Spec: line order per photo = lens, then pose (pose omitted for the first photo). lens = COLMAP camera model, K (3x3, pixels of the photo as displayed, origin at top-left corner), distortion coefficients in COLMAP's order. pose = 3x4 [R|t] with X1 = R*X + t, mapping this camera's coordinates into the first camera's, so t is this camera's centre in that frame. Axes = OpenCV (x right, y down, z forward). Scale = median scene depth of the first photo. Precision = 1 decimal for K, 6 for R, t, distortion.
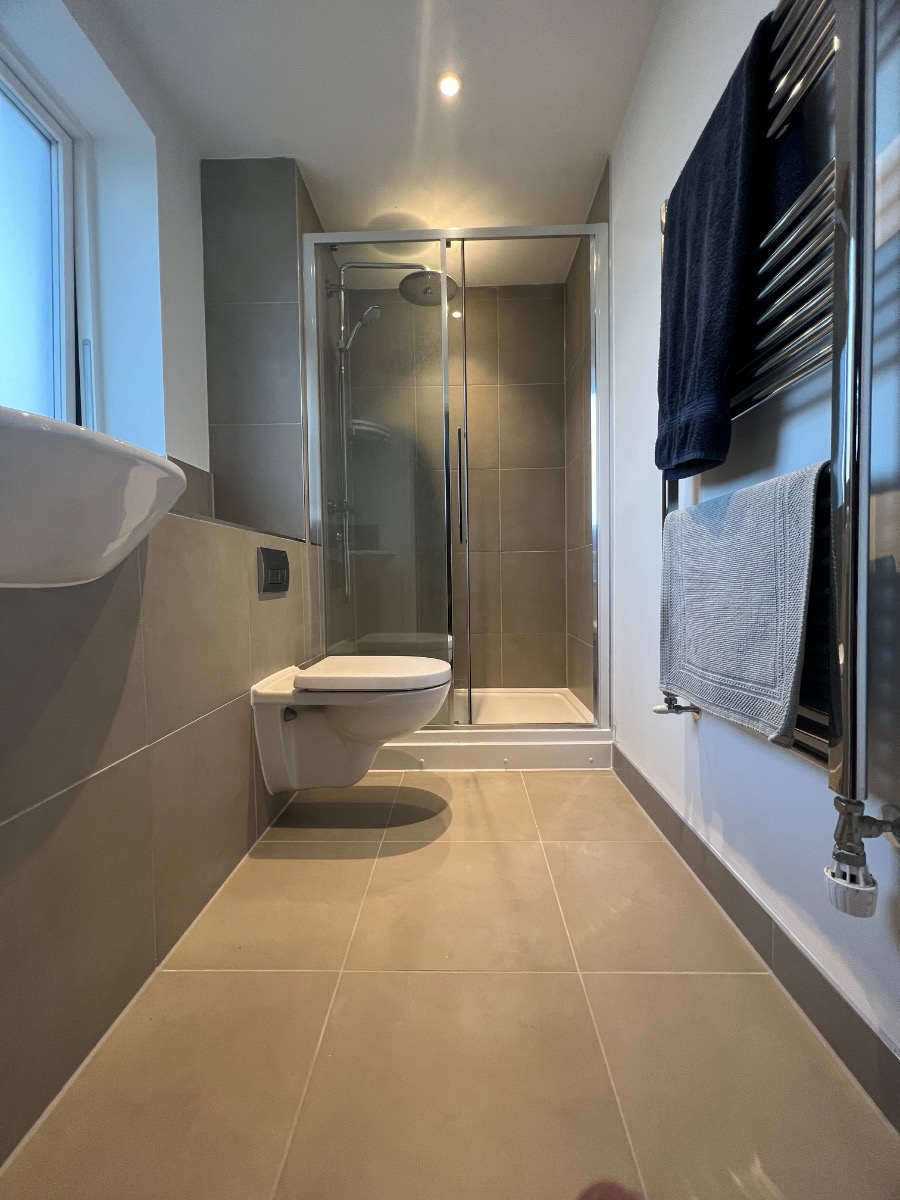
lens RADIAL K [[483.2, 0, 449.4], [0, 483.2, 603.2], [0, 0, 1]] dist [0.000024, -0.000224]
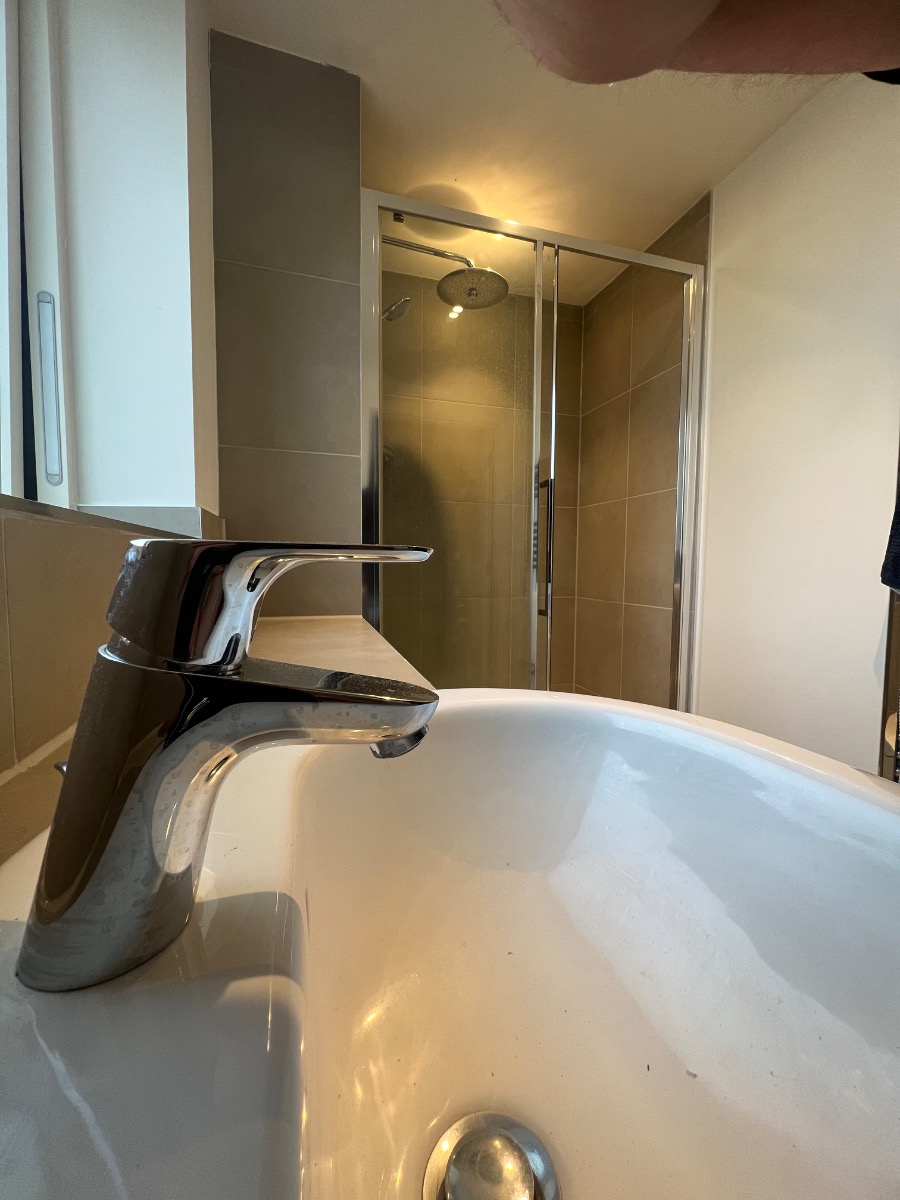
lens RADIAL K [[491.5, 0, 449.2], [0, 491.5, 601.0], [0, 0, 1]] dist [-0.000207, -0.000357]
pose [[0.949032, 0.001029, 0.315179, -0.358680], [-0.009769, 0.999610, 0.026153, -0.153170], [-0.315029, -0.027899, 0.948672, 0.222403]]
